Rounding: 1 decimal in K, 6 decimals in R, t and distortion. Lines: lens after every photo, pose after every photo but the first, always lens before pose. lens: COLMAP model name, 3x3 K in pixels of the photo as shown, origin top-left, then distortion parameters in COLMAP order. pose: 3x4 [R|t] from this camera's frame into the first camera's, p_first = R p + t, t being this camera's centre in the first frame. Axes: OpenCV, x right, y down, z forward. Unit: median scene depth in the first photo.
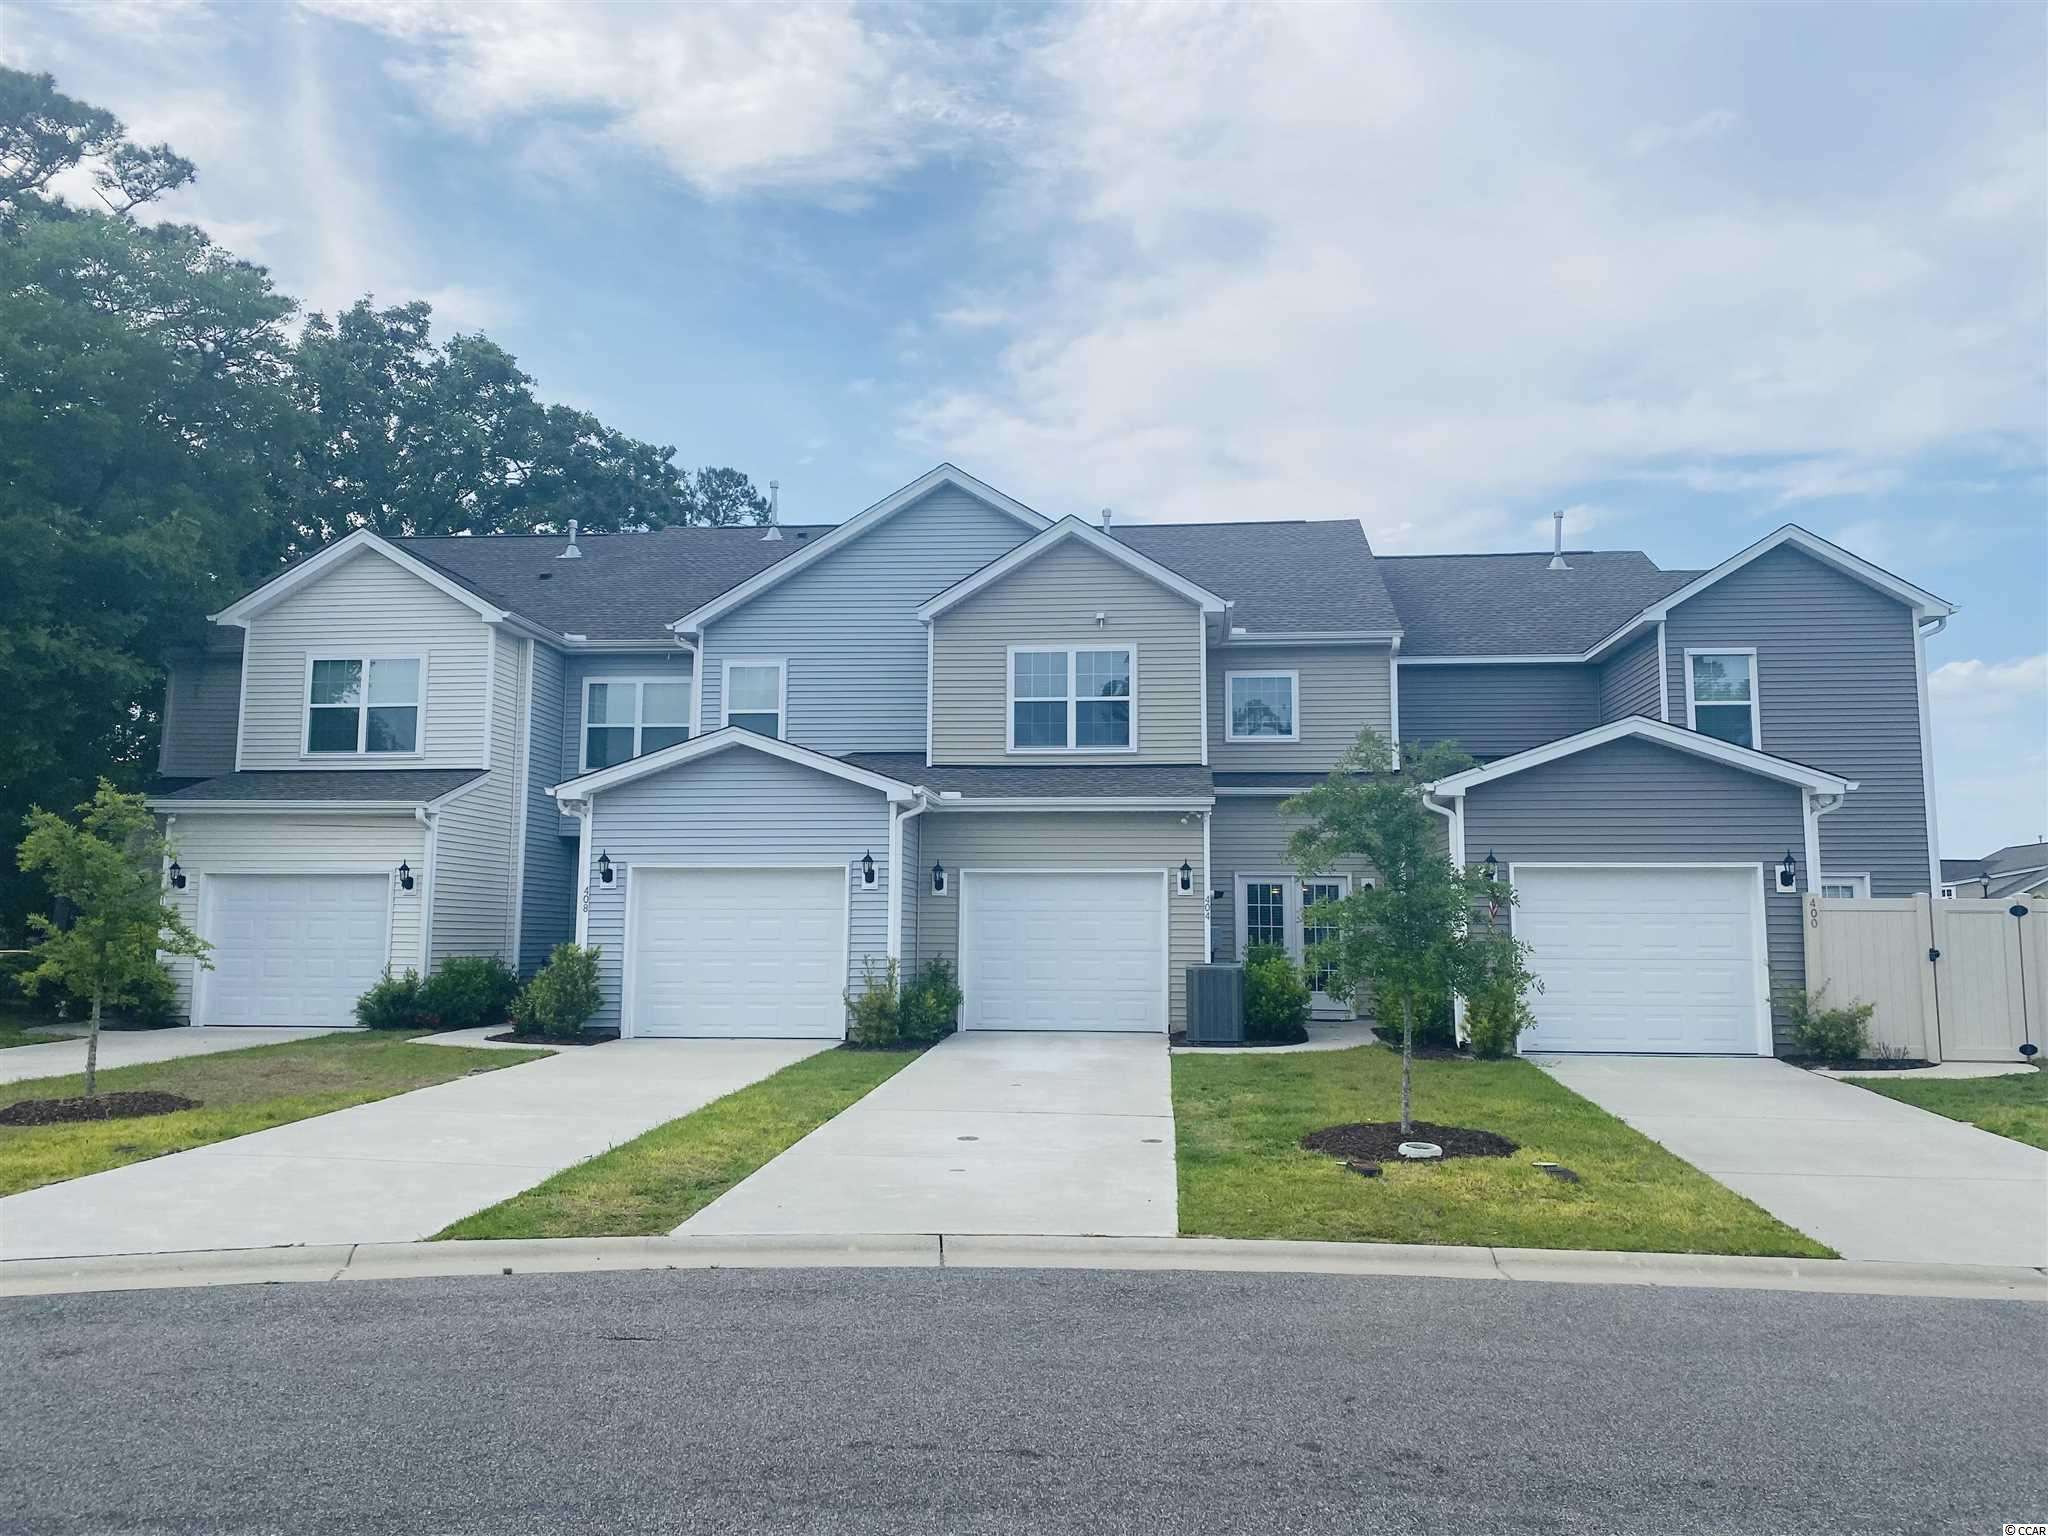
lens RADIAL K [[1553.5, 0, 1037.2], [0, 1553.5, 755.1], [0, 0, 1]] dist [0.162173, -0.419356]
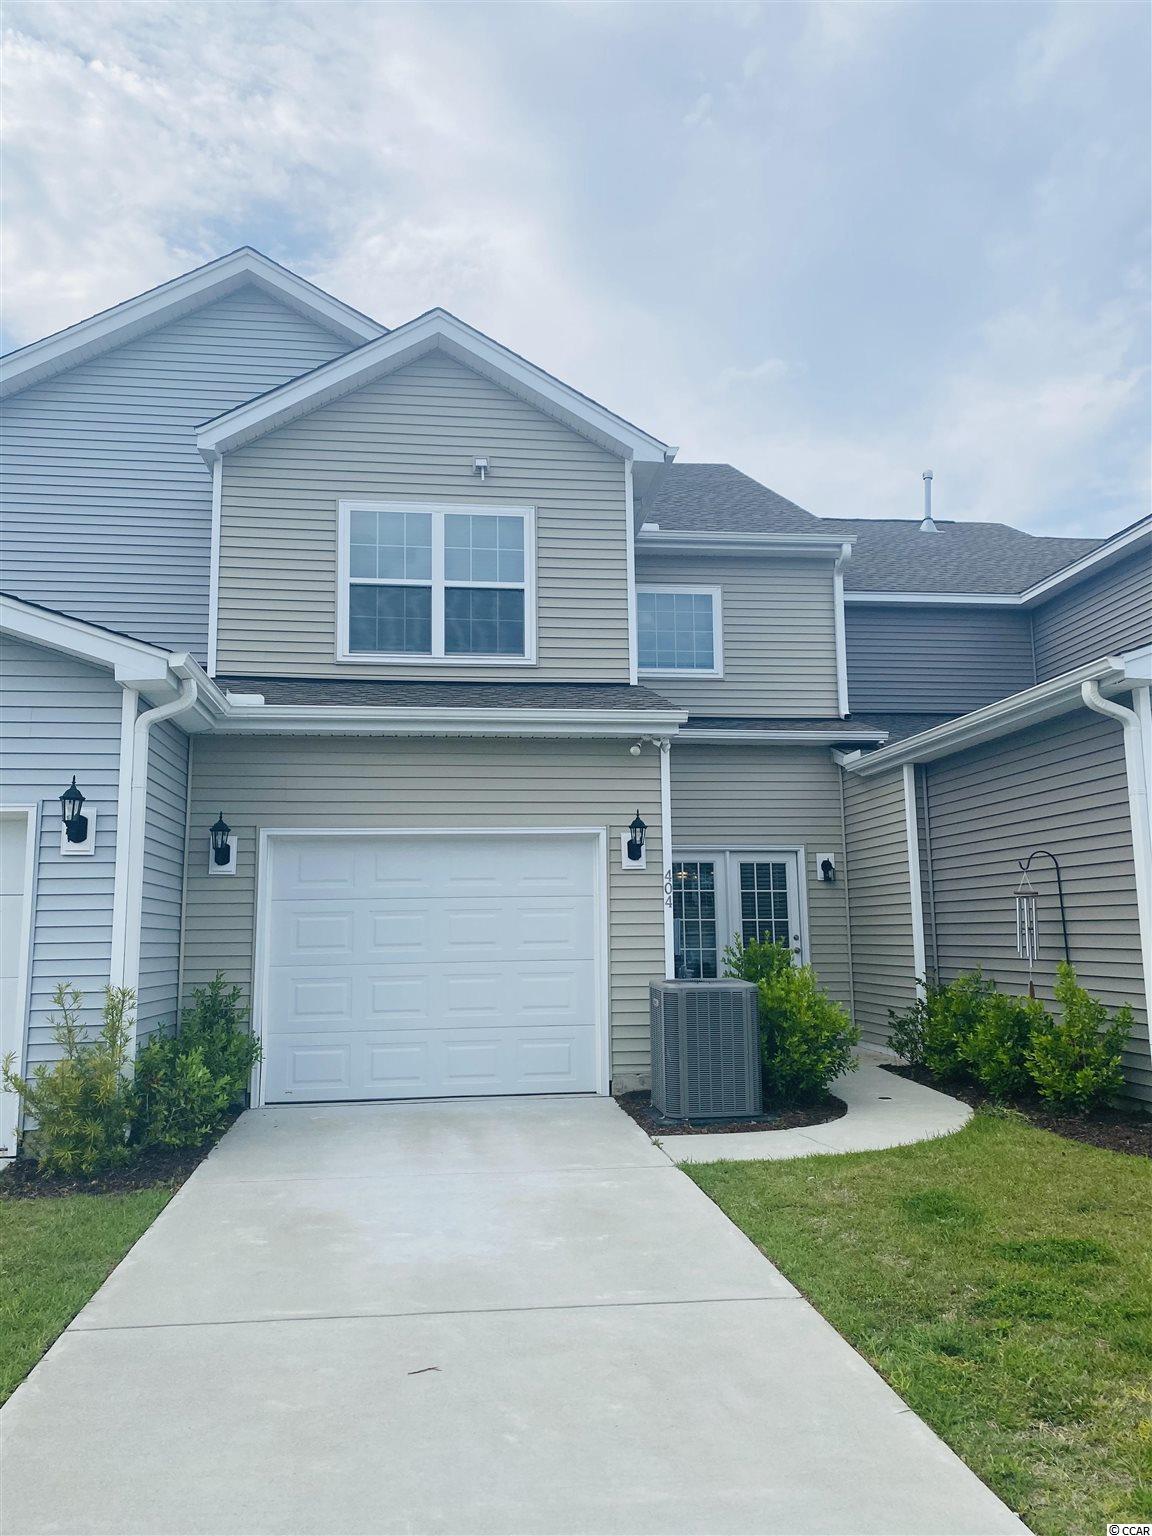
lens RADIAL K [[1165.1, 0, 585.9], [0, 1165.1, 759.7], [0, 0, 1]] dist [0.162173, -0.419356]
pose [[0.975064, 0.015463, 0.221386, -0.028681], [-0.007465, 0.999290, -0.036918, 0.063095], [-0.221800, 0.034345, 0.974487, 0.541003]]
